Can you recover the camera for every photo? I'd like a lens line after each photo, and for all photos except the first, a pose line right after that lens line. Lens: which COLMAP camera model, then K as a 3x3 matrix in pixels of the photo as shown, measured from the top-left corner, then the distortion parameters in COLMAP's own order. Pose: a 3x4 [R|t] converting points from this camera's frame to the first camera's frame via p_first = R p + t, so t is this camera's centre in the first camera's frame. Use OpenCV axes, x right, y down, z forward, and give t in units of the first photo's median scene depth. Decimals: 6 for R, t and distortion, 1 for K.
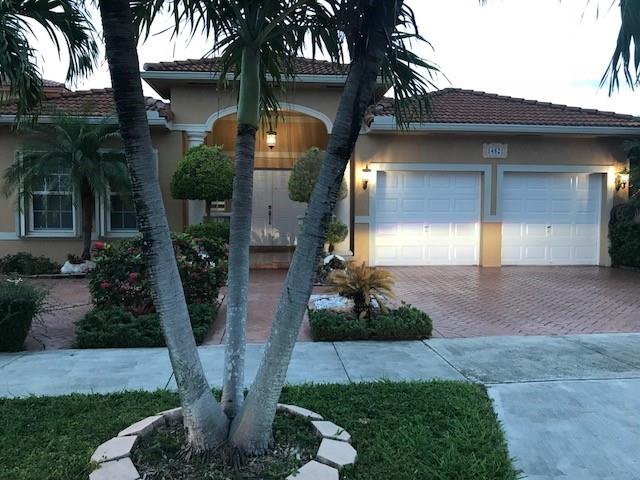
lens RADIAL K [[532.0, 0, 322.2], [0, 532.0, 245.2], [0, 0, 1]] dist [0.018864, -0.014030]
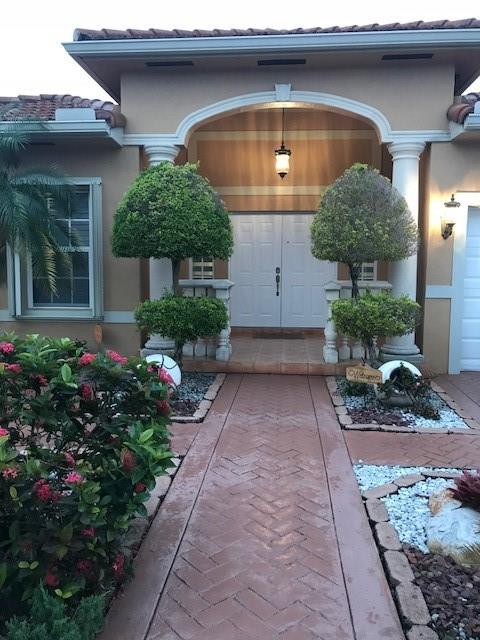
lens RADIAL K [[532.0, 0, 242.5], [0, 532.0, 323.5], [0, 0, 1]] dist [0.018864, -0.014030]
pose [[0.986987, 0.016434, -0.159955, -0.048339], [-0.011426, 0.999417, 0.032177, -0.035160], [0.160391, -0.029930, 0.986600, 0.461095]]
